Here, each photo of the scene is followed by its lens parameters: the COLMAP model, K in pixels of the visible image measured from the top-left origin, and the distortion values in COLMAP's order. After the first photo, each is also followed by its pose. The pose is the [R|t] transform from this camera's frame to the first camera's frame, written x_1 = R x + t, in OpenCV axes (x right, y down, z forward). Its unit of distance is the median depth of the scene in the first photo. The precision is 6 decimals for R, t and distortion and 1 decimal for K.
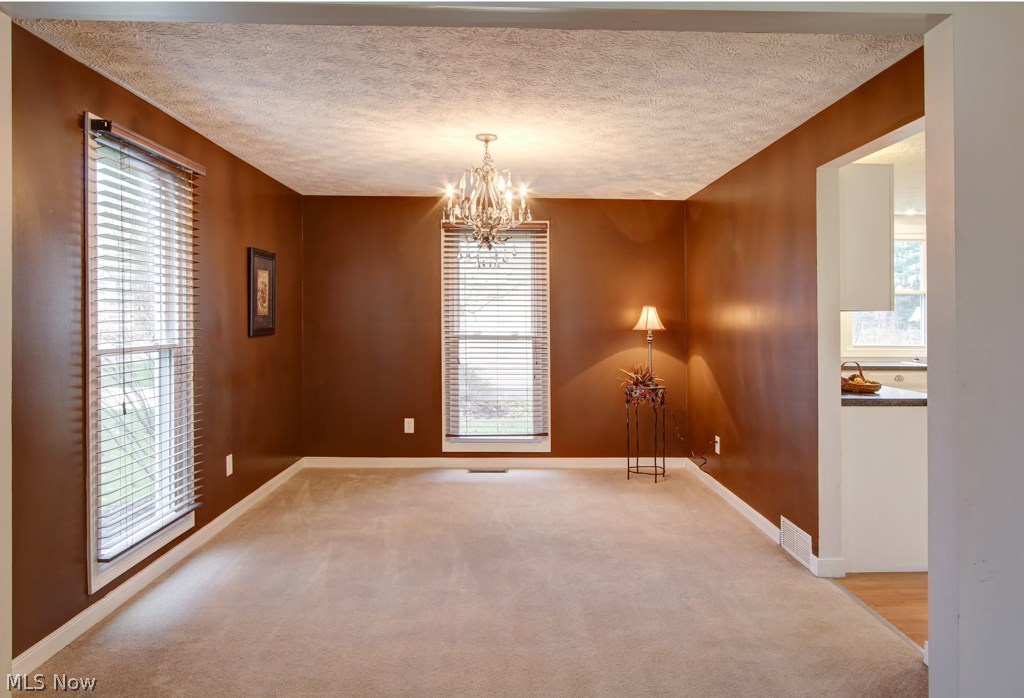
lens RADIAL K [[709.3, 0, 513.0], [0, 709.3, 342.7], [0, 0, 1]] dist [-0.062485, 0.047649]
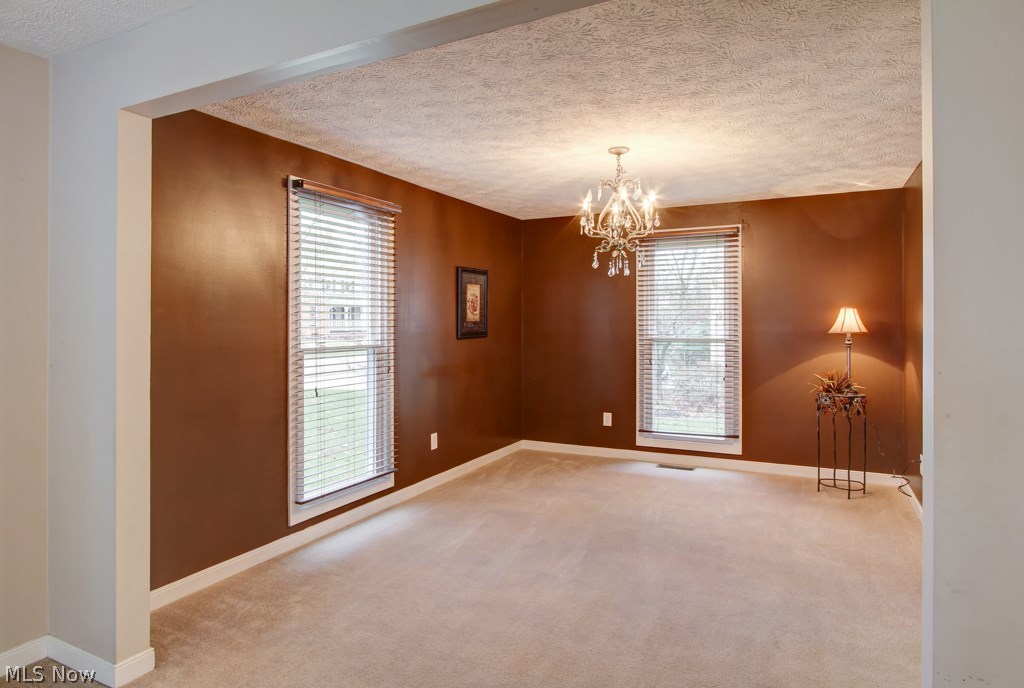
lens RADIAL K [[607.1, 0, 512.0], [0, 607.1, 344.0], [0, 0, 1]] dist [-0.037816, 0.003284]
pose [[0.869440, 0.007420, -0.493982, 0.220822], [-0.007069, 0.999972, 0.002577, -0.002630], [0.493987, 0.001251, 0.869468, 0.112629]]
